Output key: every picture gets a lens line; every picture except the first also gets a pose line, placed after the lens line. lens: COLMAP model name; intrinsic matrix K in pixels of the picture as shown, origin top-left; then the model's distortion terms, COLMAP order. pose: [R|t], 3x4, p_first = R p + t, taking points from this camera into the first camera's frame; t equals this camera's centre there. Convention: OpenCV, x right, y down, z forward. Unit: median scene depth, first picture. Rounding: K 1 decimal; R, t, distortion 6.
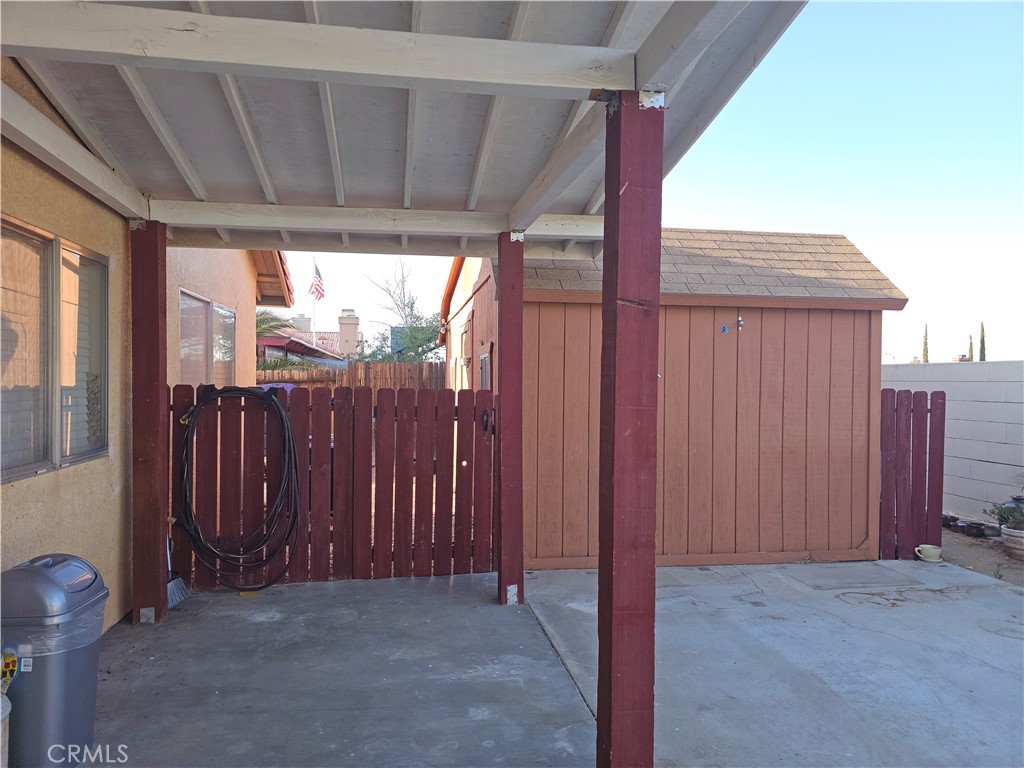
lens RADIAL K [[677.1, 0, 512.2], [0, 677.1, 382.1], [0, 0, 1]] dist [0.050964, -0.035728]
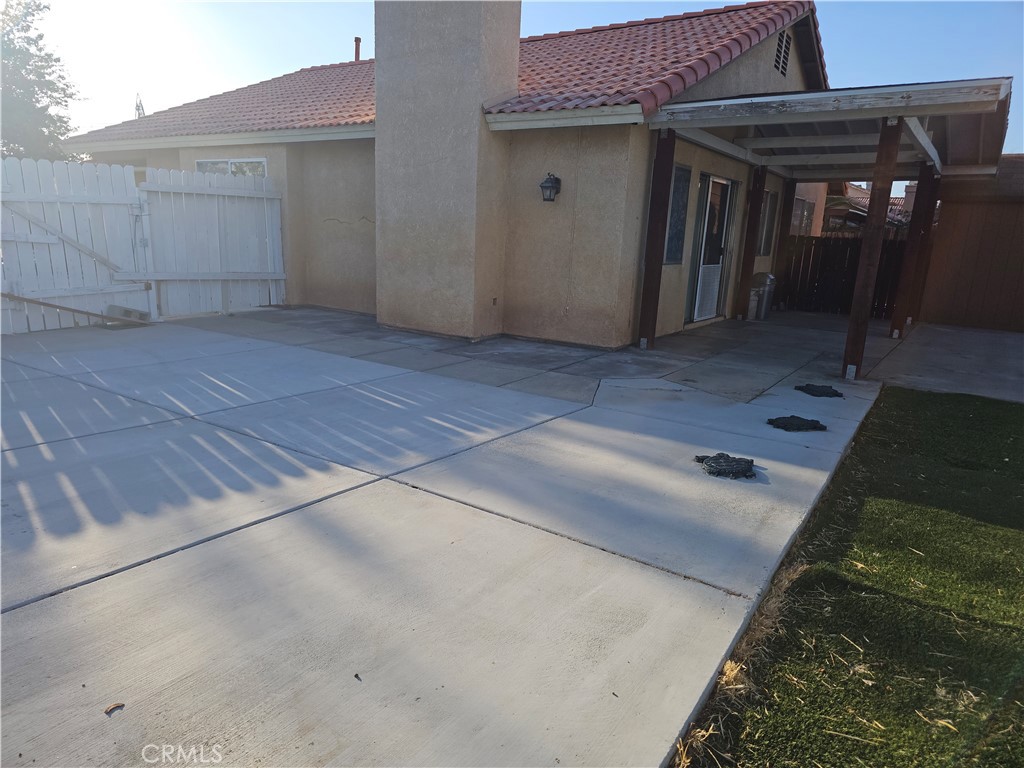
lens RADIAL K [[677.1, 0, 504.2], [0, 677.1, 393.8], [0, 0, 1]] dist [0.050964, -0.035728]
pose [[0.707062, 0.188472, -0.681572, 0.631023], [-0.041813, 0.973285, 0.225761, 0.047793], [0.705914, -0.131128, 0.696054, -1.650715]]
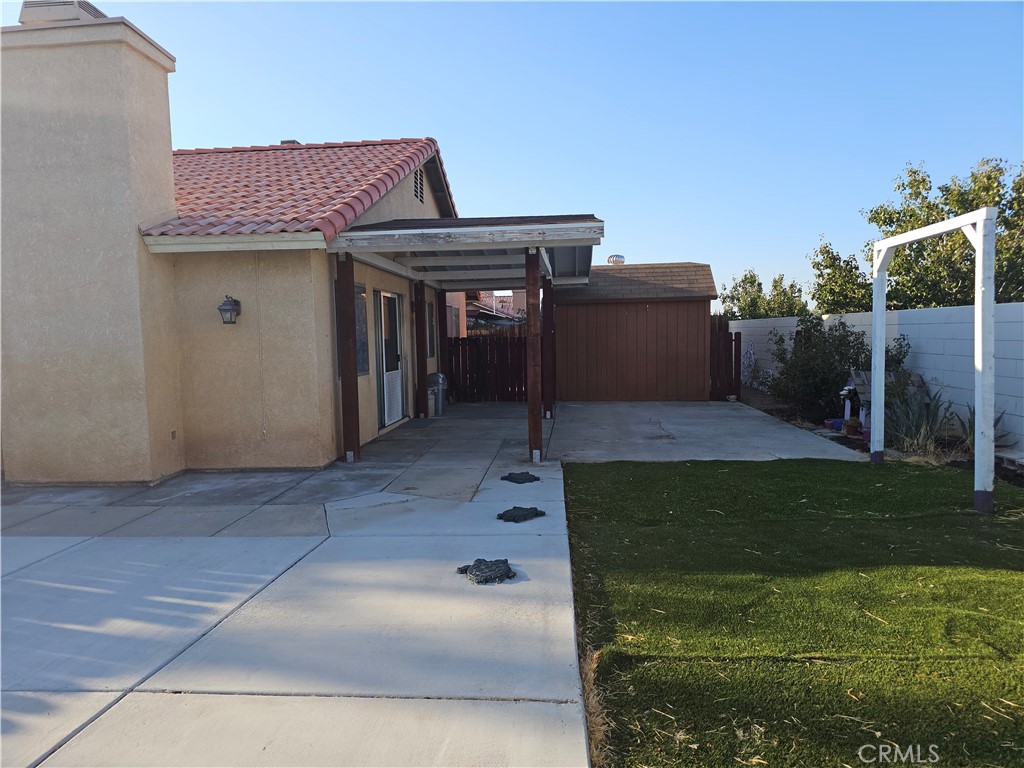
lens RADIAL K [[677.1, 0, 515.8], [0, 677.1, 388.3], [0, 0, 1]] dist [0.050964, -0.035728]
pose [[0.966106, -0.005091, -0.258095, 0.541465], [0.025481, 0.996803, 0.075721, 0.010611], [0.256884, -0.079731, 0.963148, -1.706817]]
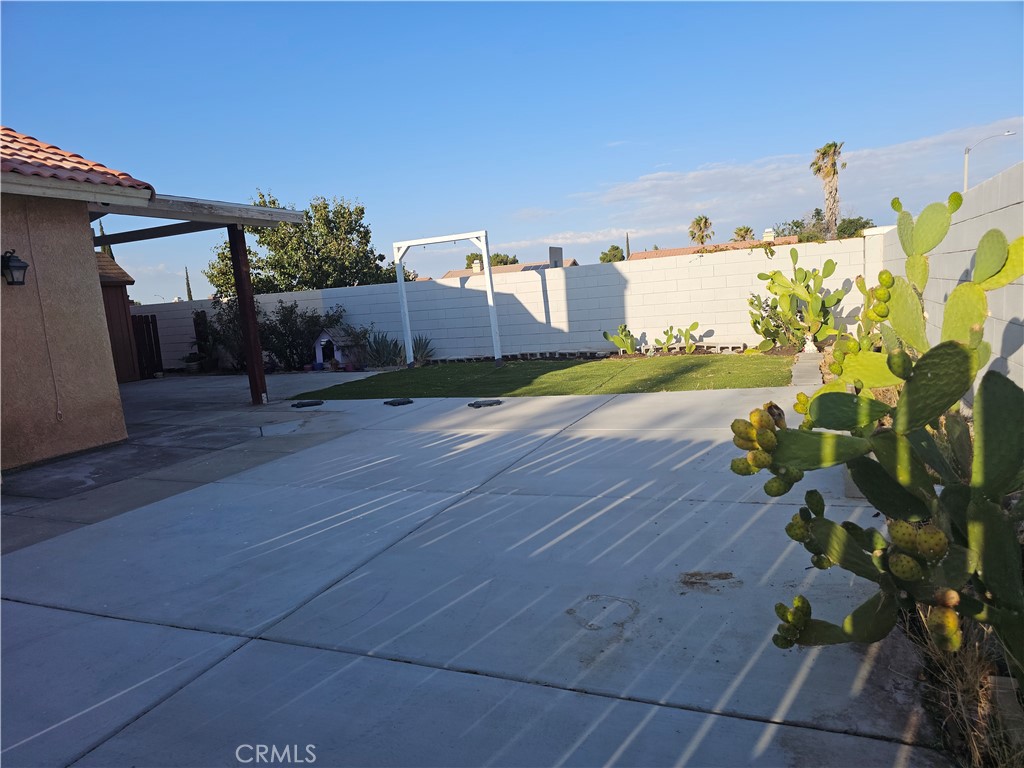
lens RADIAL K [[677.1, 0, 522.6], [0, 677.1, 392.3], [0, 0, 1]] dist [0.050964, -0.035728]
pose [[0.552686, -0.164319, 0.817030, -0.892546], [0.081172, 0.986322, 0.143457, 0.051330], [-0.829427, -0.012967, 0.558464, -1.853764]]
